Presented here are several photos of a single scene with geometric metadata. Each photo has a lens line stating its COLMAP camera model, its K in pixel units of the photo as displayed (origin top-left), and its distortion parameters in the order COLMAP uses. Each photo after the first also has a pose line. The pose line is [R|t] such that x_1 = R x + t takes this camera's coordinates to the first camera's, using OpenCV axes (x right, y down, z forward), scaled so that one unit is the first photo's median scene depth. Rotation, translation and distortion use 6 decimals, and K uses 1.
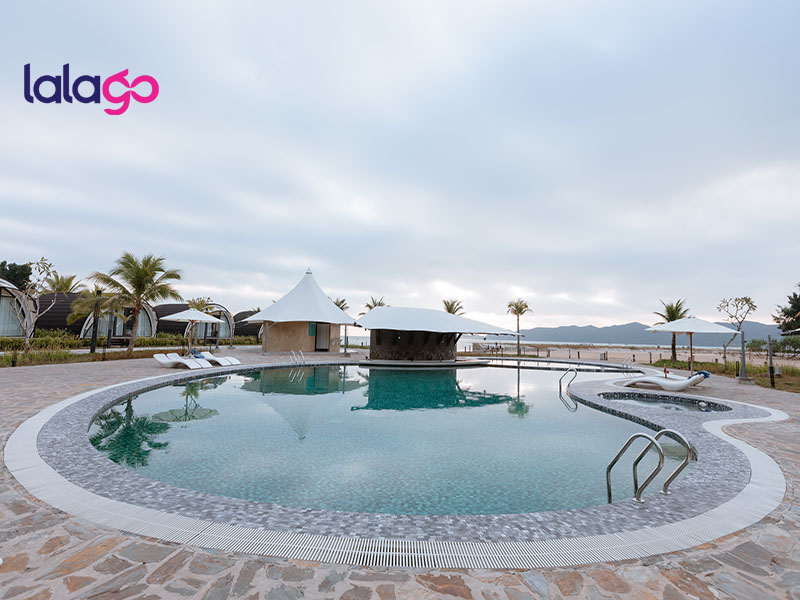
lens RADIAL K [[357.6, 0, 397.0], [0, 357.6, 310.8], [0, 0, 1]] dist [-0.000145, 0.000369]
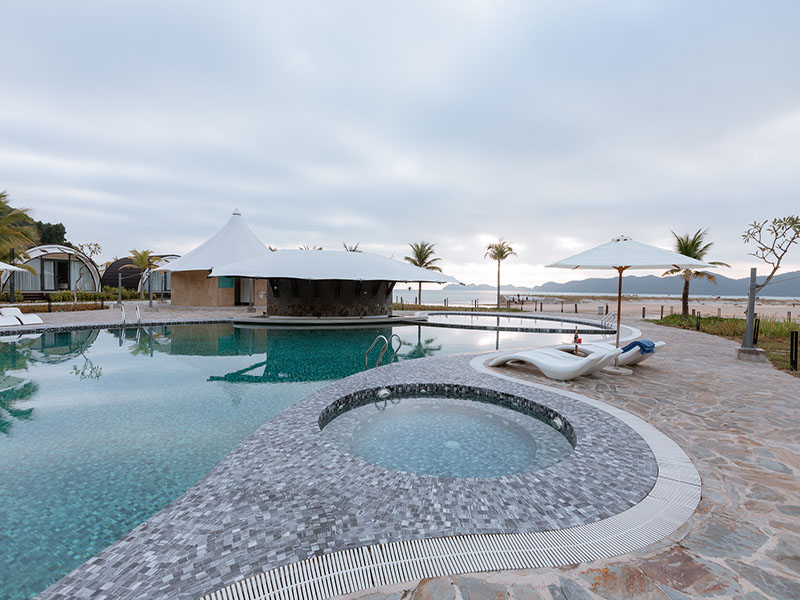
lens RADIAL K [[359.0, 0, 400.0], [0, 359.0, 300.0], [0, 0, 1]] dist [0.001696, 0.000301]
pose [[0.993101, -0.007006, -0.117056, 0.285289], [0.018674, 0.994924, 0.098885, 0.024995], [0.115769, -0.100389, 0.988190, 0.221278]]
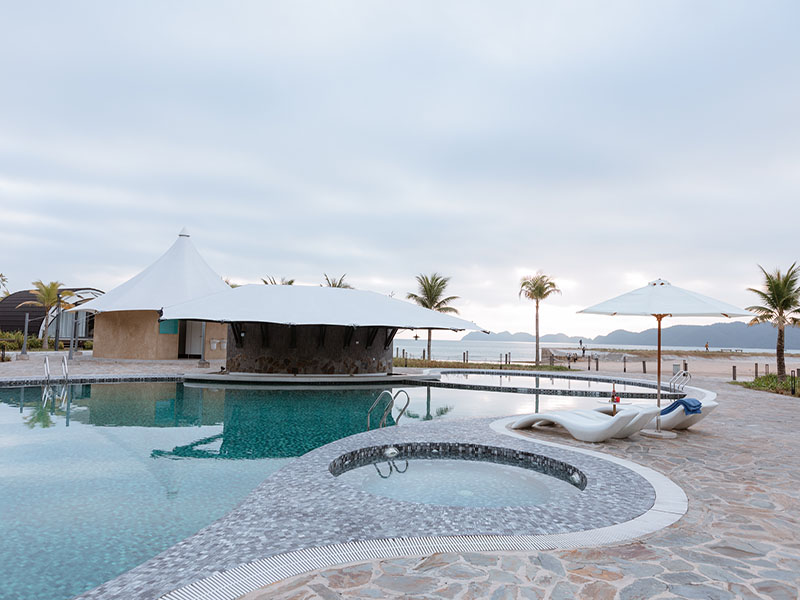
lens RADIAL K [[525.6, 0, 398.4], [0, 525.6, 305.2], [0, 0, 1]] dist [0.002900, -0.005241]
pose [[0.992883, -0.009358, -0.118726, 0.288548], [0.010086, 0.999934, 0.005530, 0.020334], [0.118666, -0.006688, 0.992912, 0.142798]]
